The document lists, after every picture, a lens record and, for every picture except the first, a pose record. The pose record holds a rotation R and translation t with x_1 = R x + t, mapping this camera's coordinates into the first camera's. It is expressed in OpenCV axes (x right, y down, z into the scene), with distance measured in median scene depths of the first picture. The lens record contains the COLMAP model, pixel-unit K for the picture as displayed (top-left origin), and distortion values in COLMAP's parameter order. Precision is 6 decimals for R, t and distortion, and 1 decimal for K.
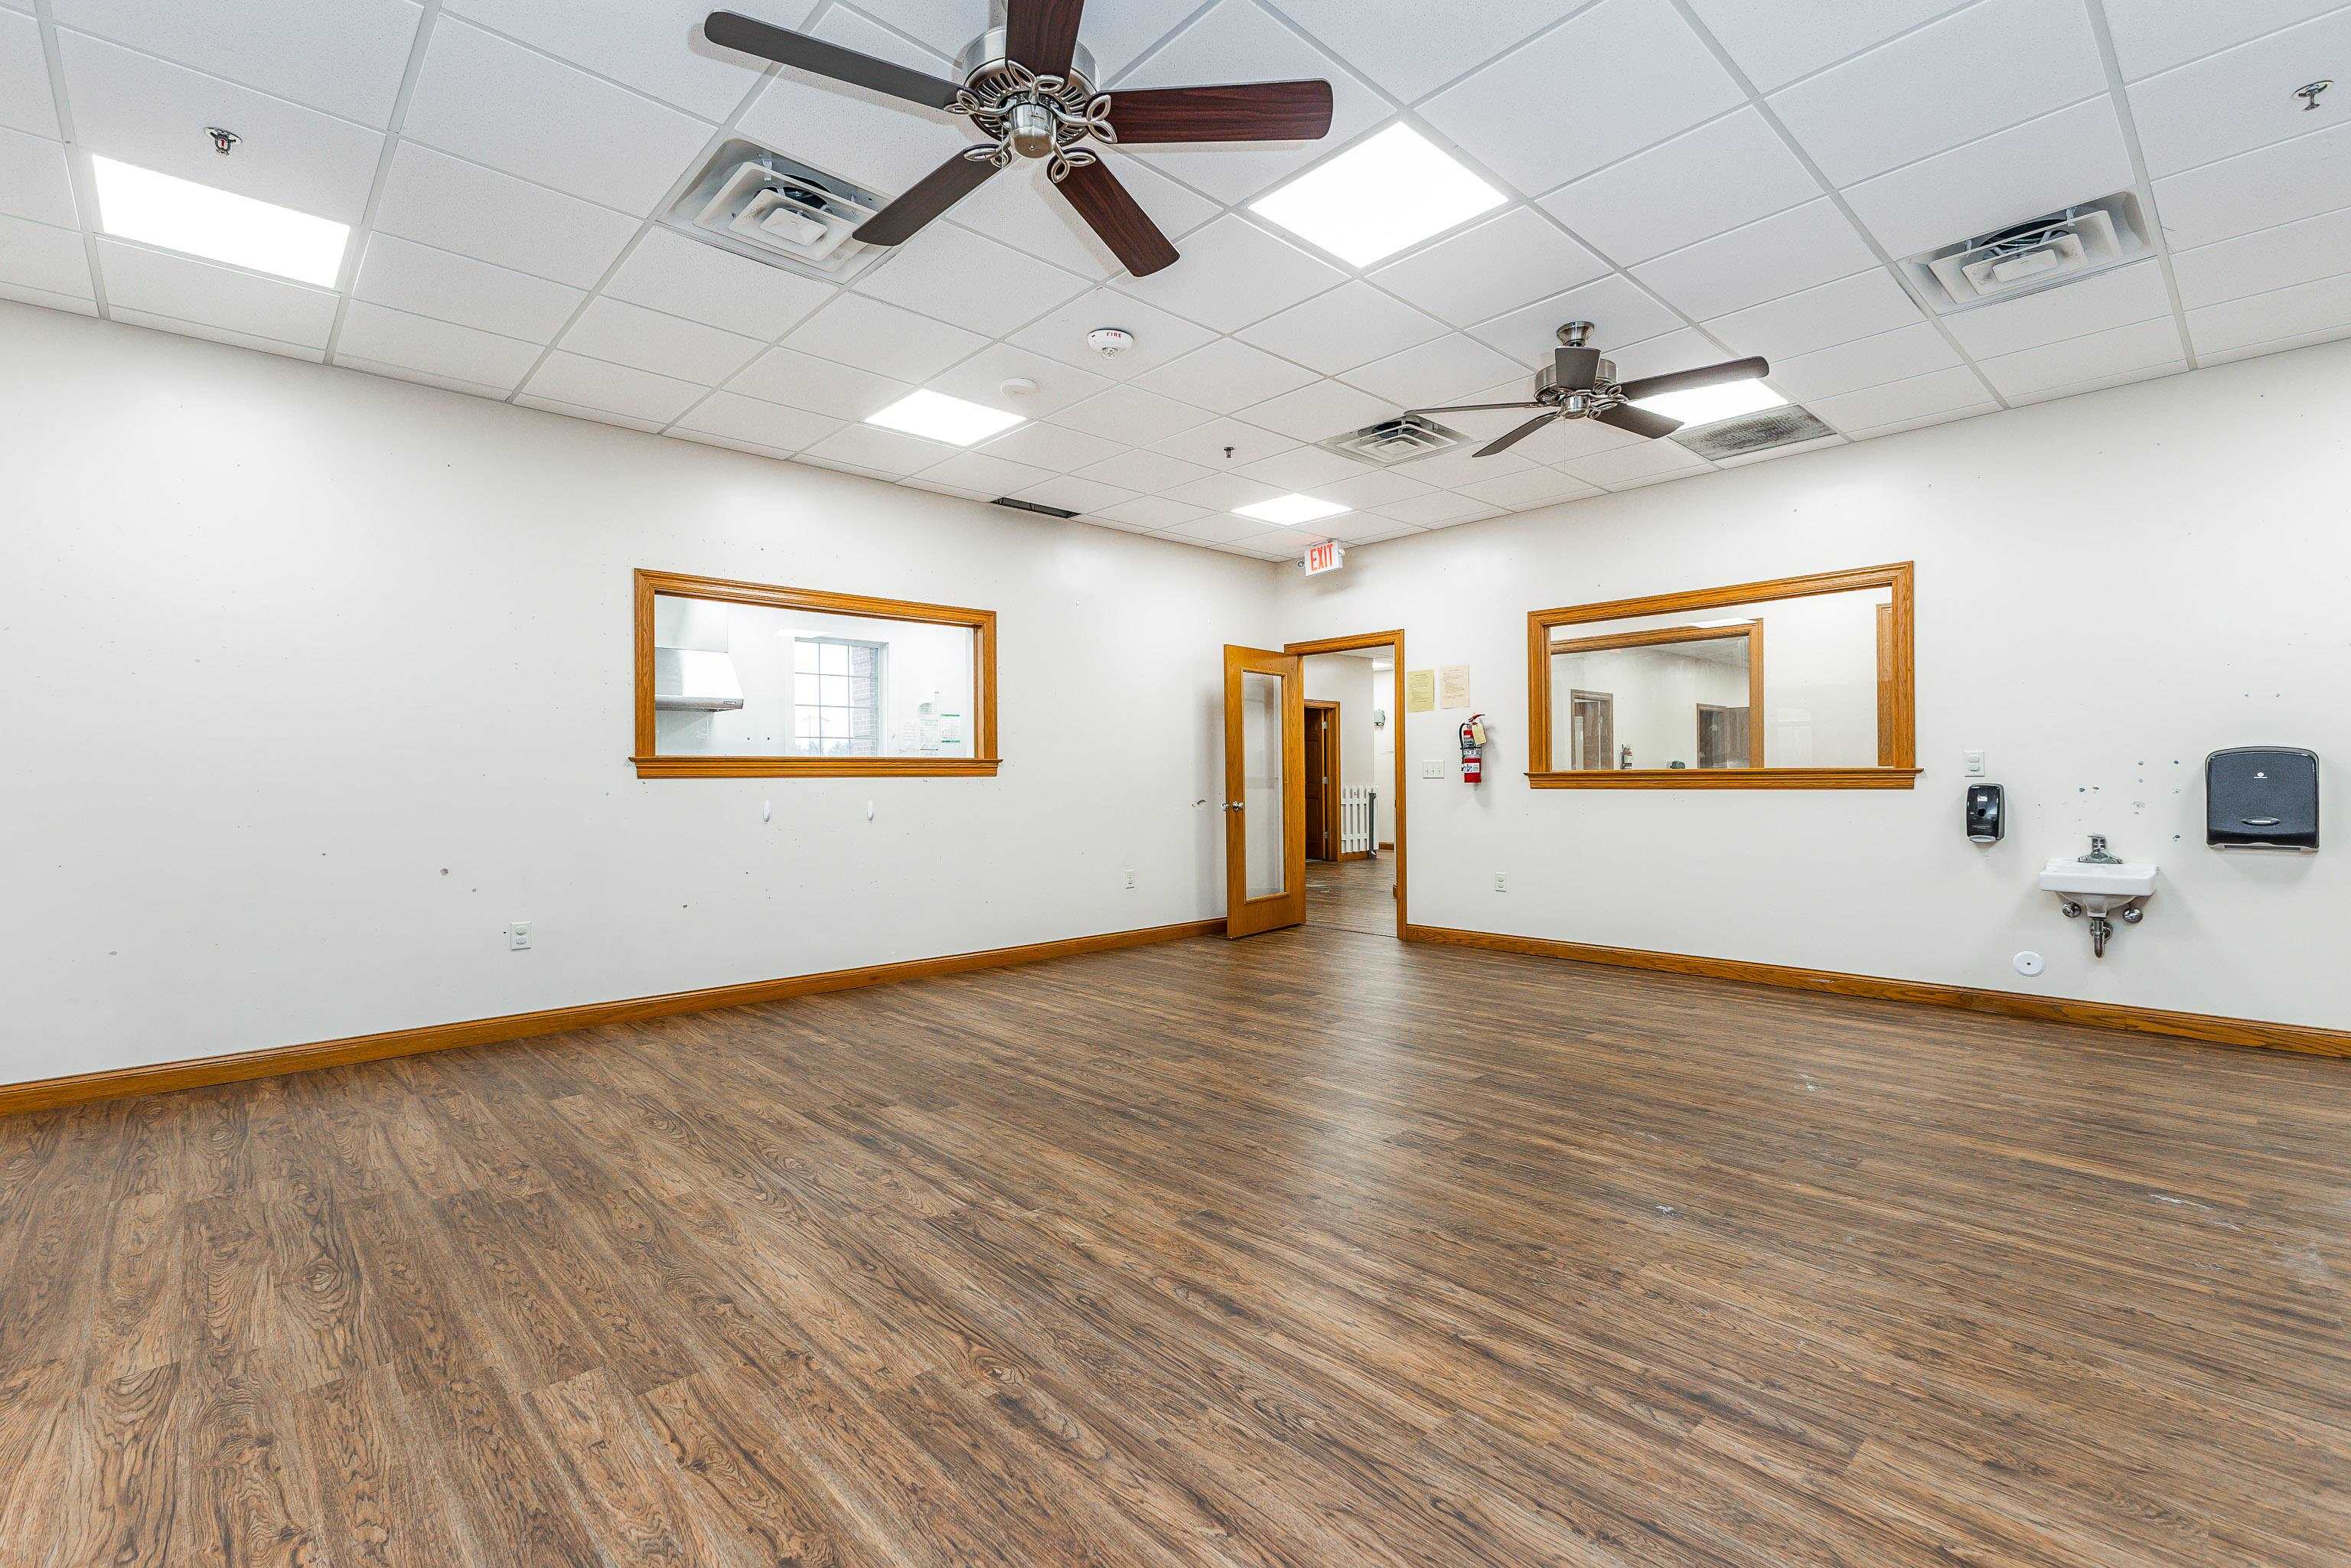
lens RADIAL K [[1039.9, 0, 1181.9], [0, 1039.9, 778.5], [0, 0, 1]] dist [0.015078, -0.005928]
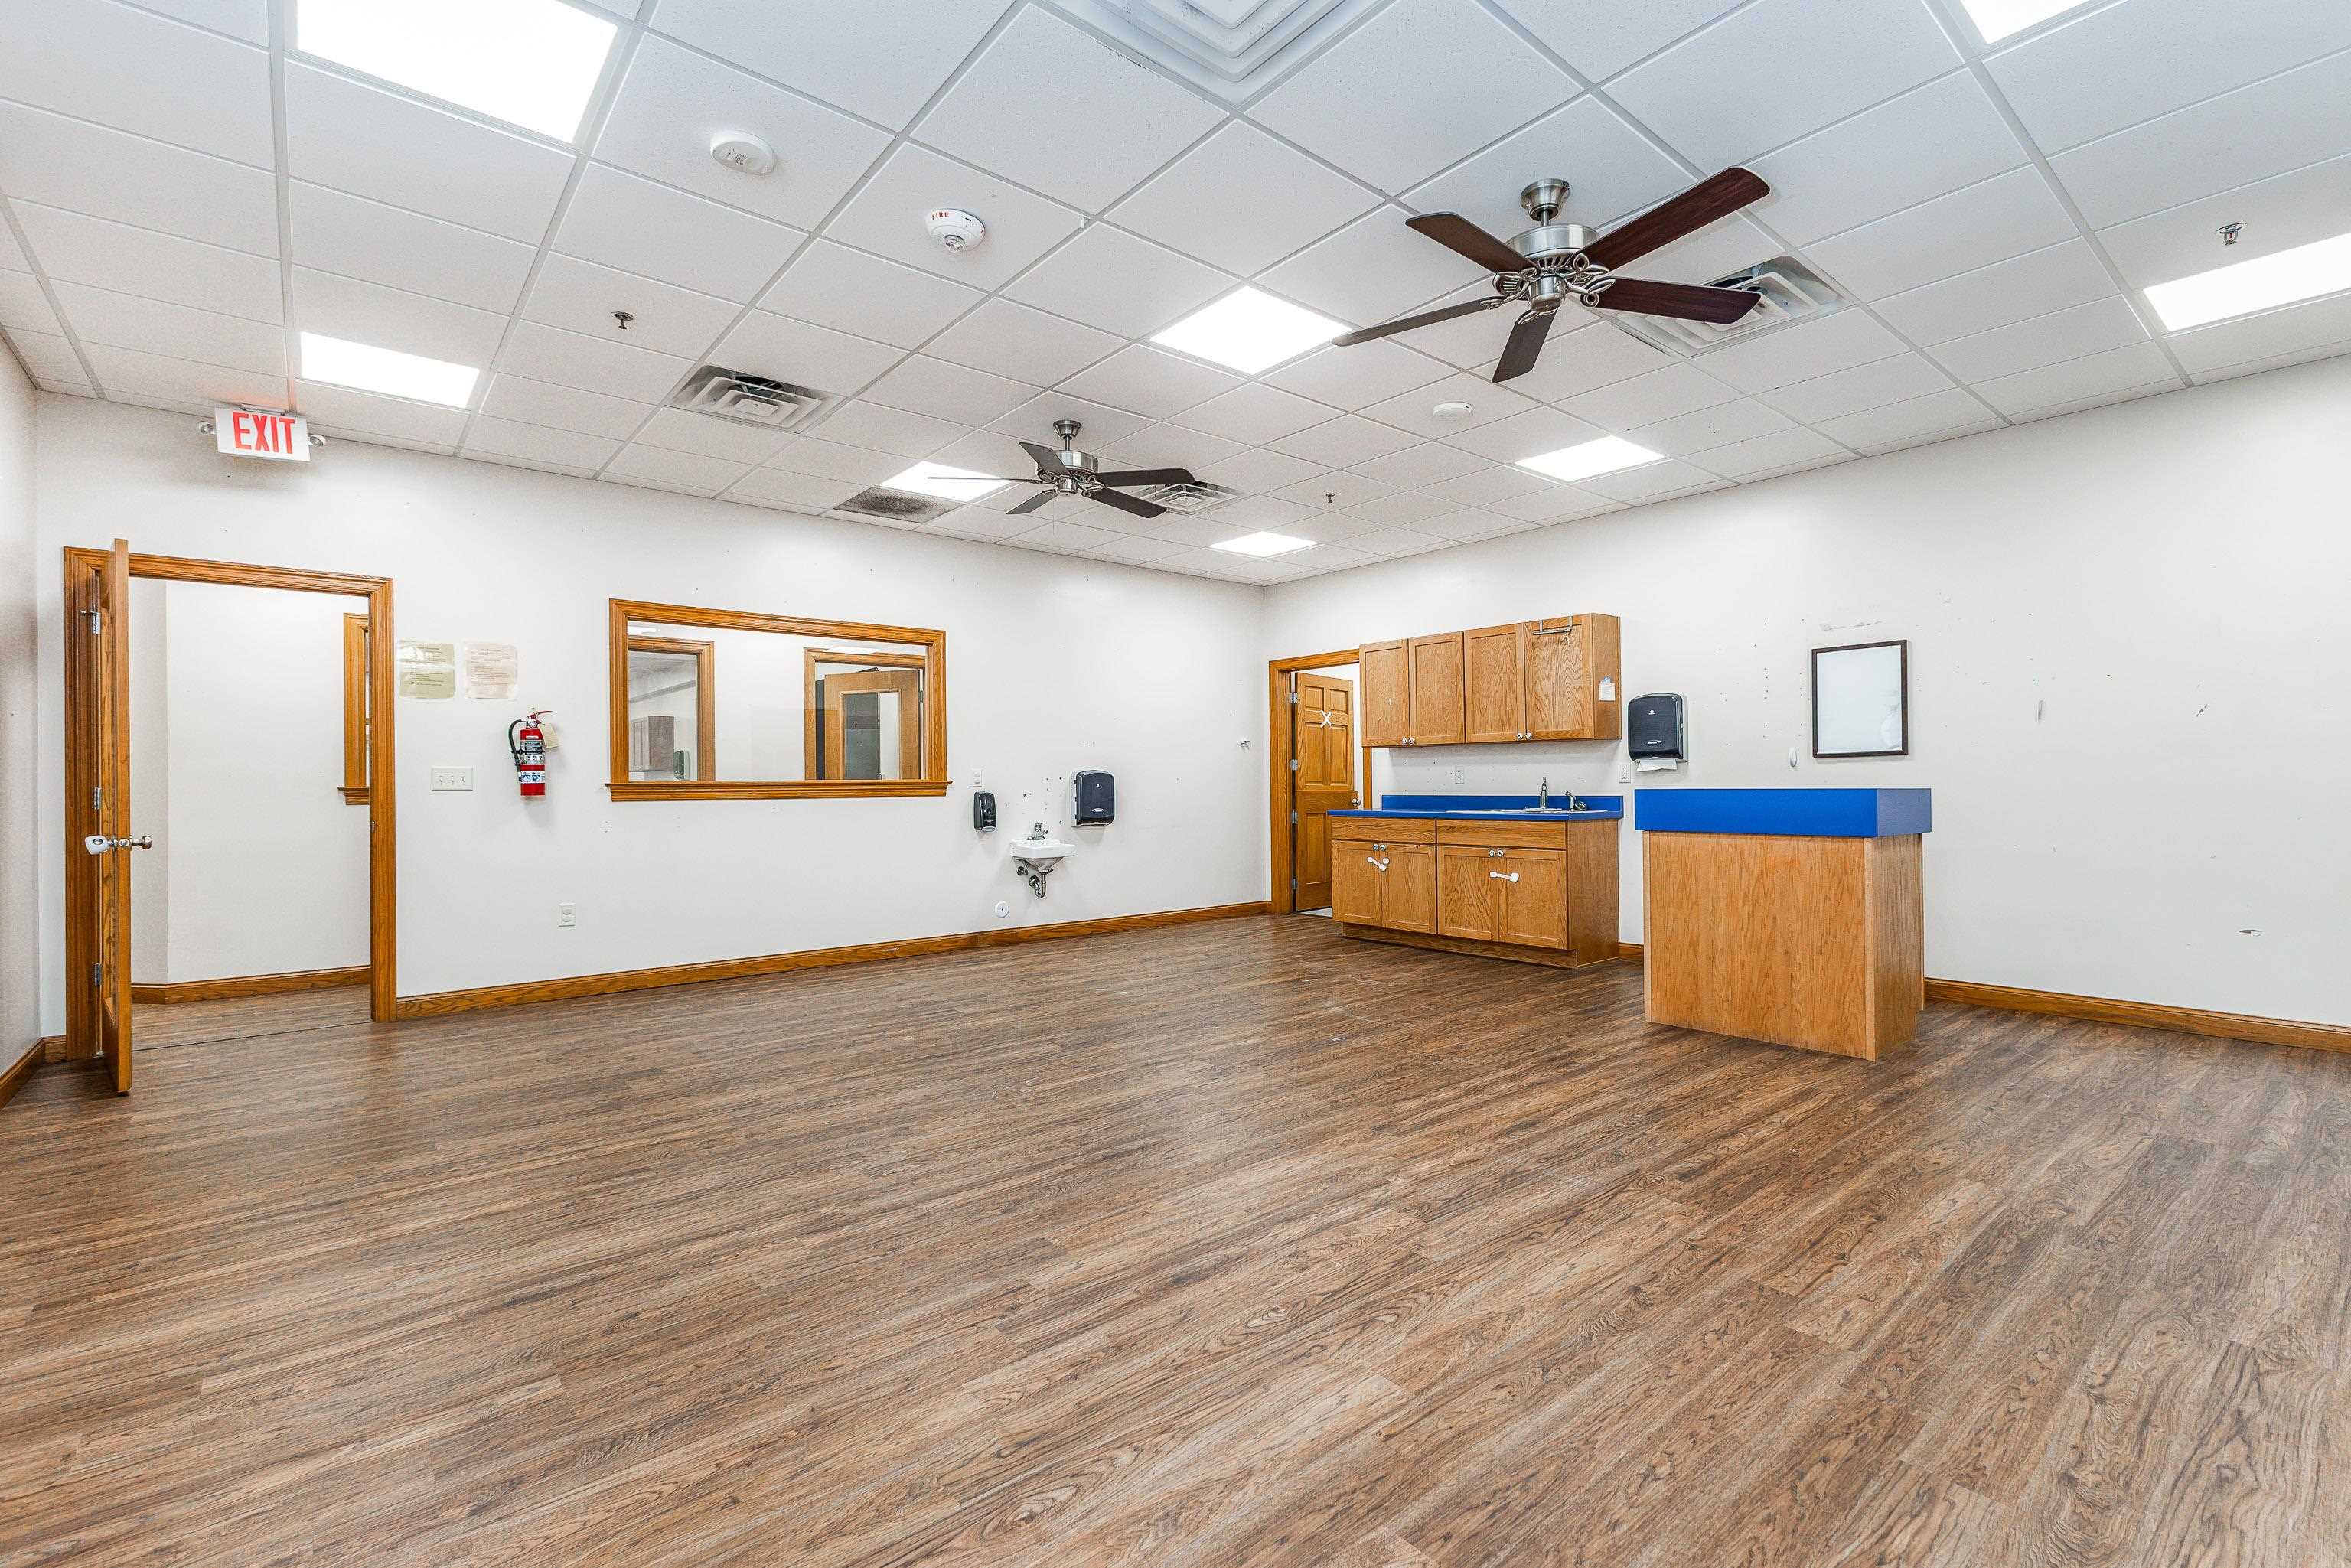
lens RADIAL K [[1039.9, 0, 1181.9], [0, 1039.9, 778.5], [0, 0, 1]] dist [0.015078, -0.005928]
pose [[0.059520, 0.011169, 0.998165, -1.063778], [0.006735, 0.999910, -0.011590, 0.008081], [-0.998204, 0.007413, 0.059440, 0.988303]]
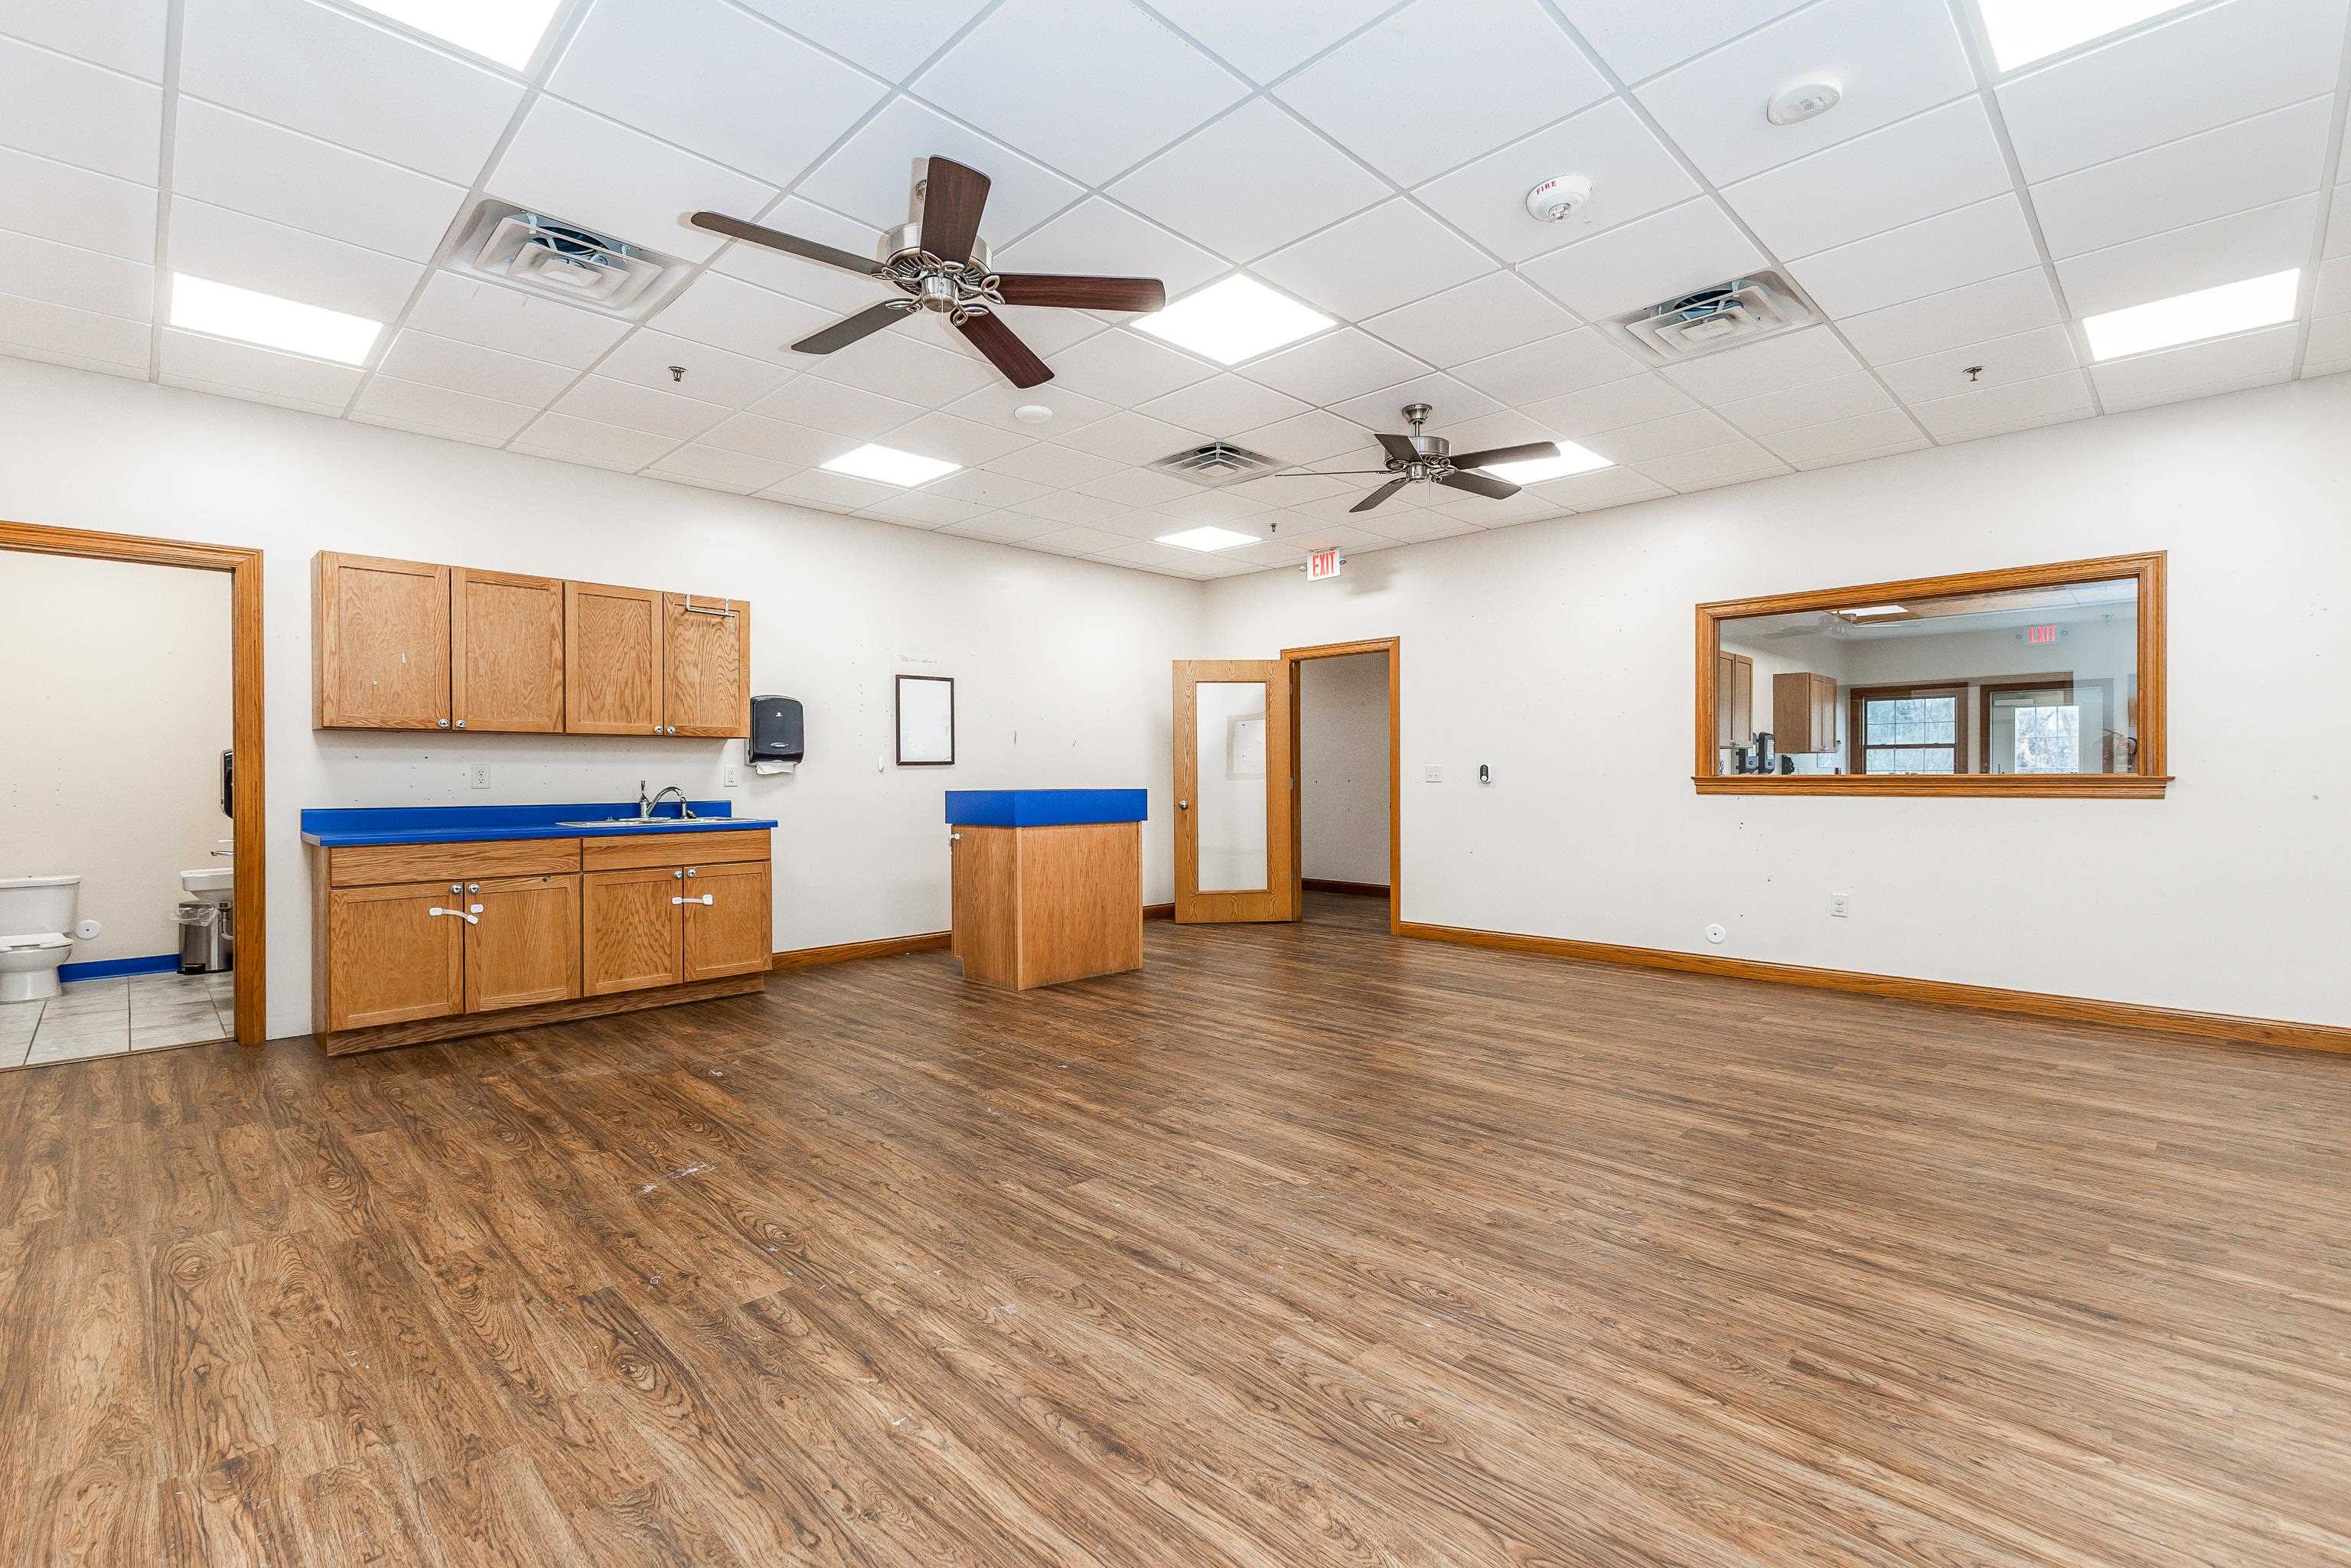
lens RADIAL K [[1039.9, 0, 1181.9], [0, 1039.9, 778.5], [0, 0, 1]] dist [0.015078, -0.005928]
pose [[-0.999351, 0.010438, -0.034483, 0.290832], [0.010393, 0.999945, 0.001487, -0.010420], [0.034497, 0.001127, -0.999404, 2.190356]]
